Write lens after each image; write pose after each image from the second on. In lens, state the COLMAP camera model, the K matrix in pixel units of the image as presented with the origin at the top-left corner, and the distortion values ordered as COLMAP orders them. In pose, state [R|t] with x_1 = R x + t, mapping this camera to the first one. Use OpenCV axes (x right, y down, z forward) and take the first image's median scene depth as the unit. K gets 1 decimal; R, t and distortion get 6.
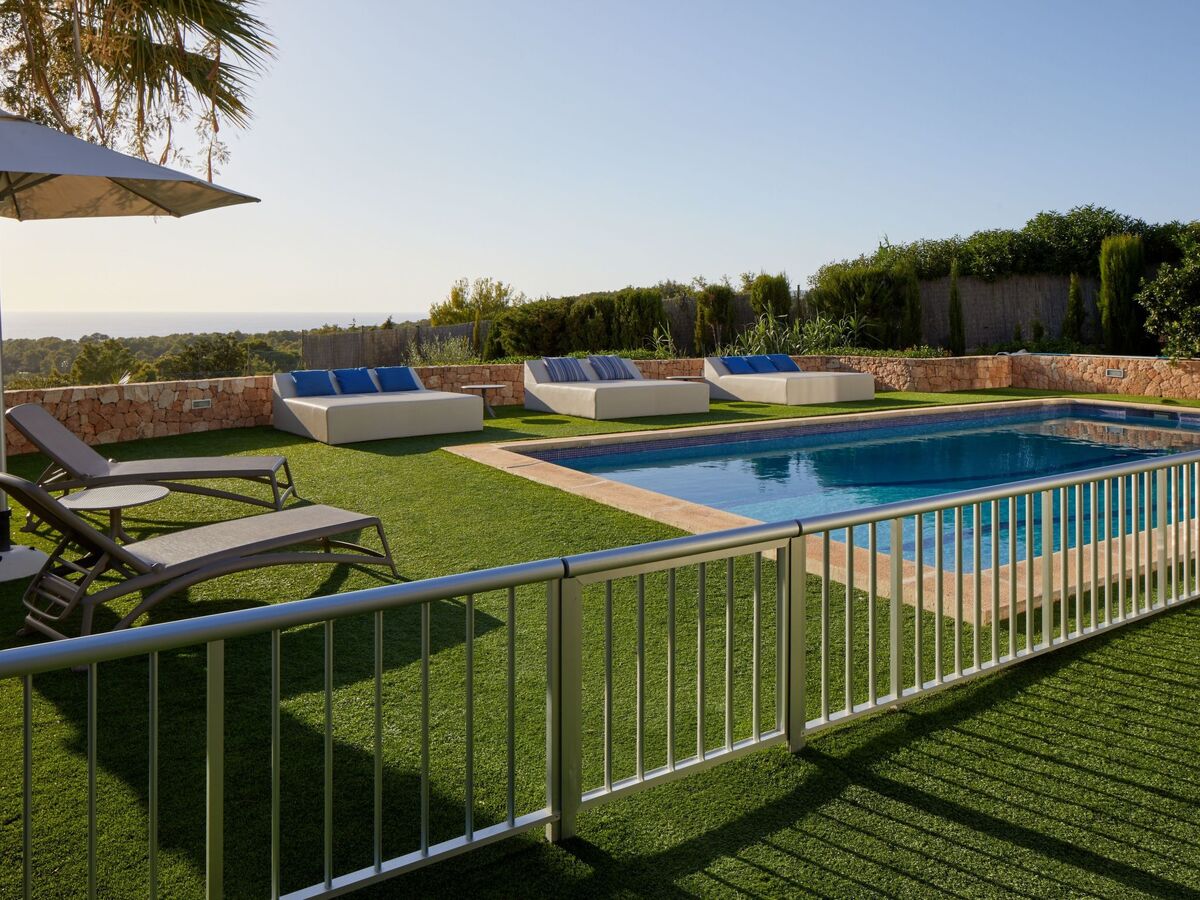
lens RADIAL K [[961.9, 0, 595.8], [0, 961.9, 392.5], [0, 0, 1]] dist [-0.001327, -0.001328]
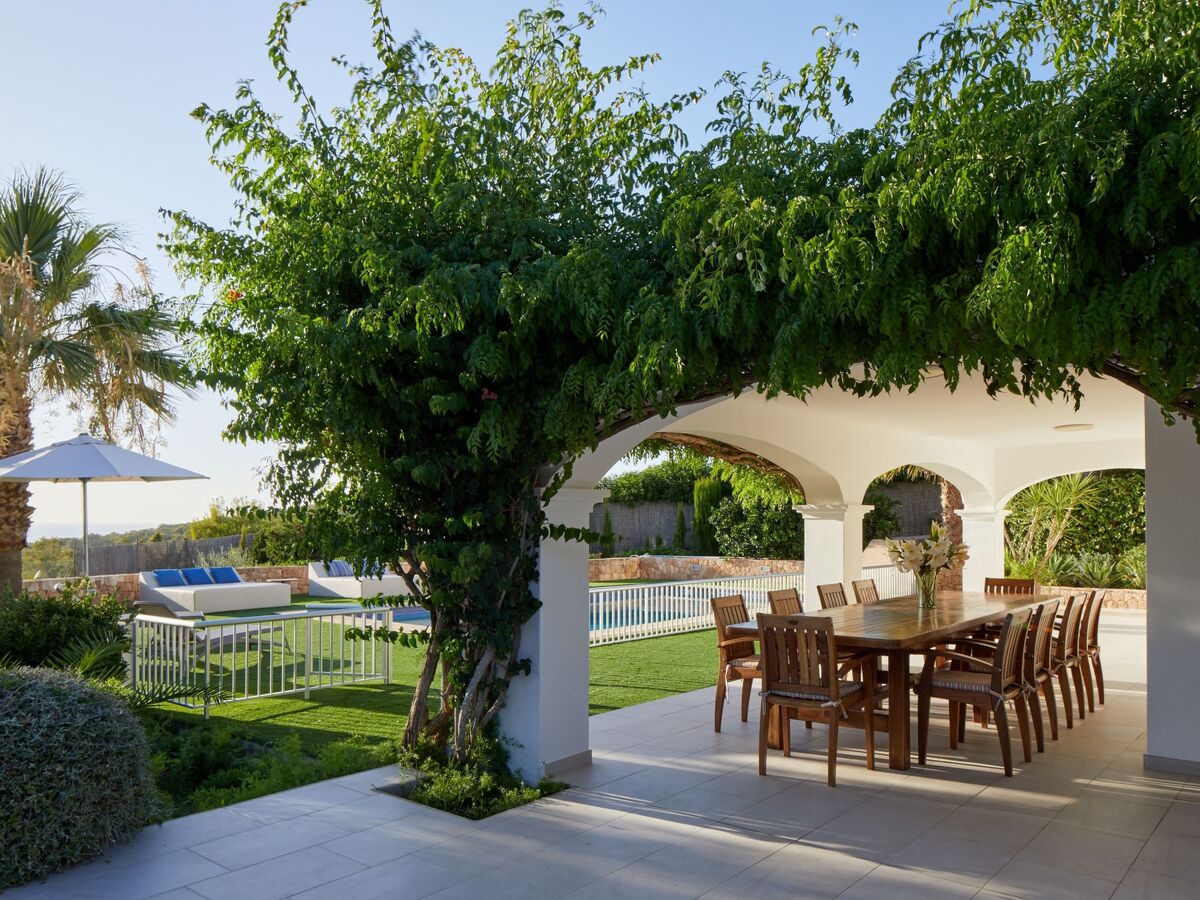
lens RADIAL K [[939.3, 0, 600.0], [0, 939.3, 450.0], [0, 0, 1]] dist [-0.001328, -0.005368]
pose [[0.957369, 0.023995, 0.287868, -0.049686], [0.022408, 0.987372, -0.156826, 0.024125], [-0.287996, 0.156591, 0.944742, -0.384159]]
